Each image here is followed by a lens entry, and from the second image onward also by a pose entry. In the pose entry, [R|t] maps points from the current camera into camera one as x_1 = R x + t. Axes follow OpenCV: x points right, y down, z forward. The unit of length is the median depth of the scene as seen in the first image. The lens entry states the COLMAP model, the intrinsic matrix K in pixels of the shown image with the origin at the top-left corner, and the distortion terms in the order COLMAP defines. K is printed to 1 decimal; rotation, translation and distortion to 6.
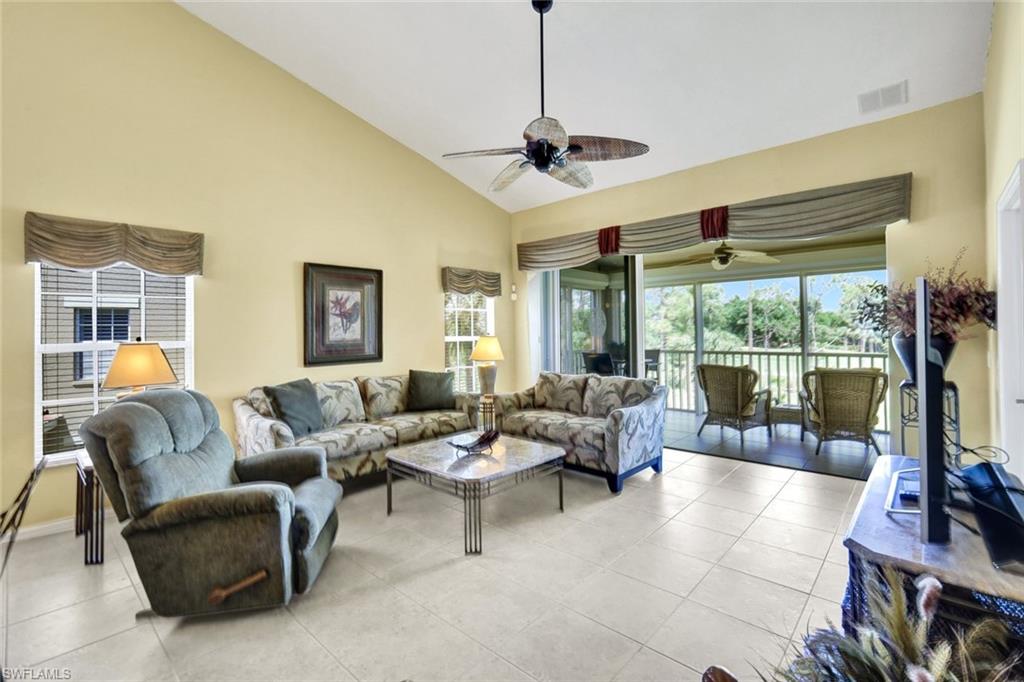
lens RADIAL K [[453.6, 0, 506.3], [0, 453.6, 322.6], [0, 0, 1]] dist [0.015111, 0.000202]
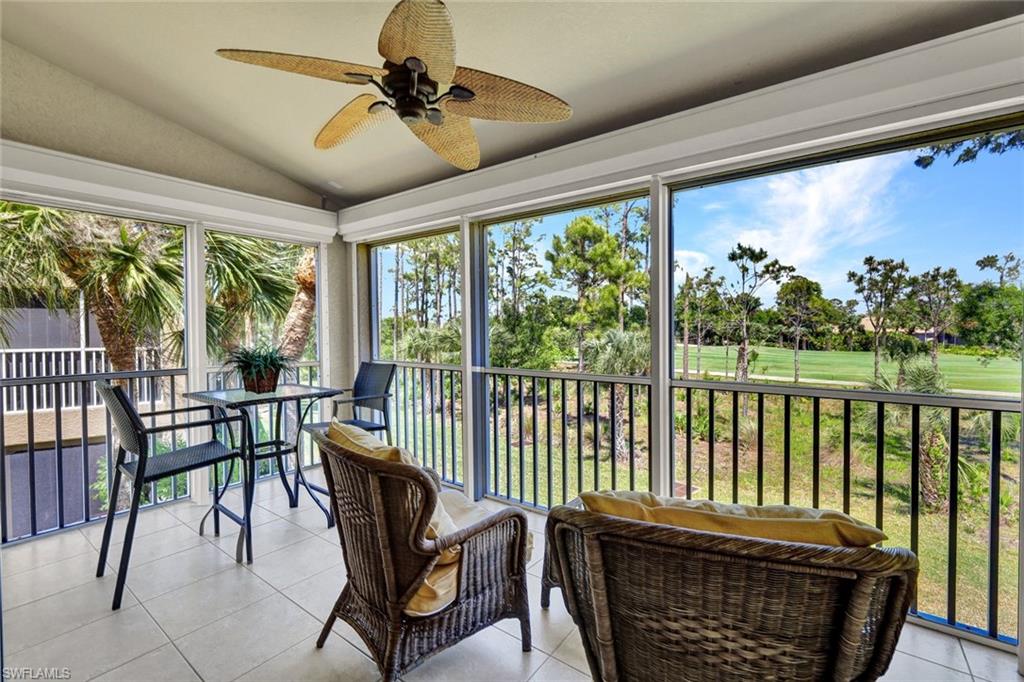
lens RADIAL K [[453.6, 0, 506.9], [0, 453.6, 324.4], [0, 0, 1]] dist [0.015111, 0.000202]
pose [[0.995387, 0.010322, 0.095386, 0.636001], [-0.011793, 0.999820, 0.014869, 0.015857], [-0.095216, -0.015925, 0.995329, 0.813823]]
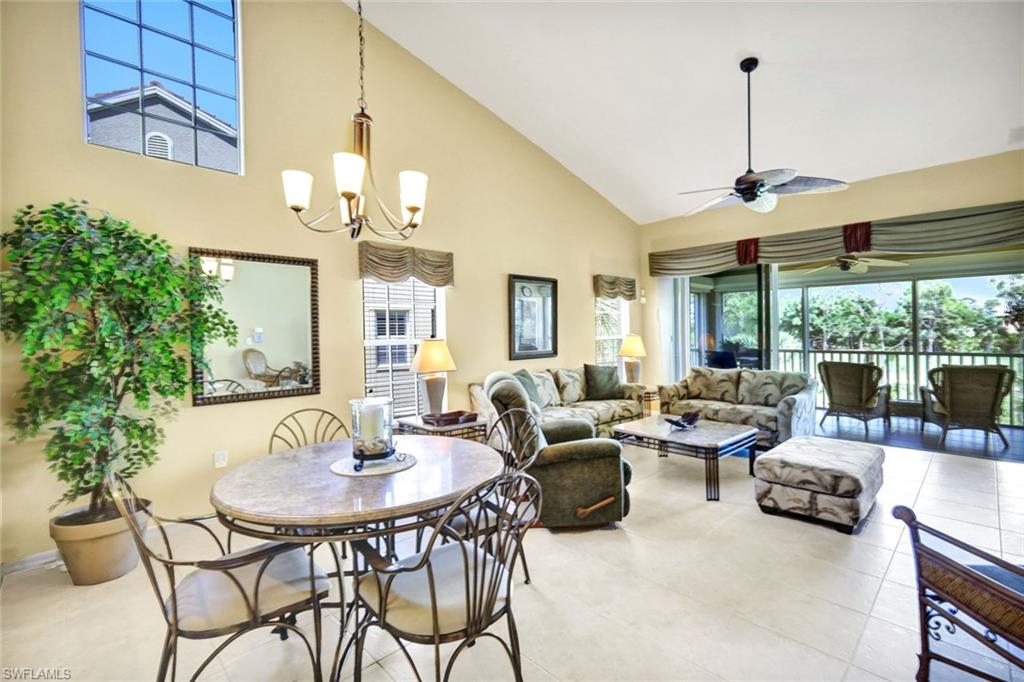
lens RADIAL K [[453.6, 0, 525.0], [0, 453.6, 330.5], [0, 0, 1]] dist [0.015111, 0.000202]
pose [[0.998811, 0.001897, -0.048720, -0.298071], [-0.001076, 0.999857, 0.016877, -0.002729], [0.048745, -0.016804, 0.998670, -0.176543]]
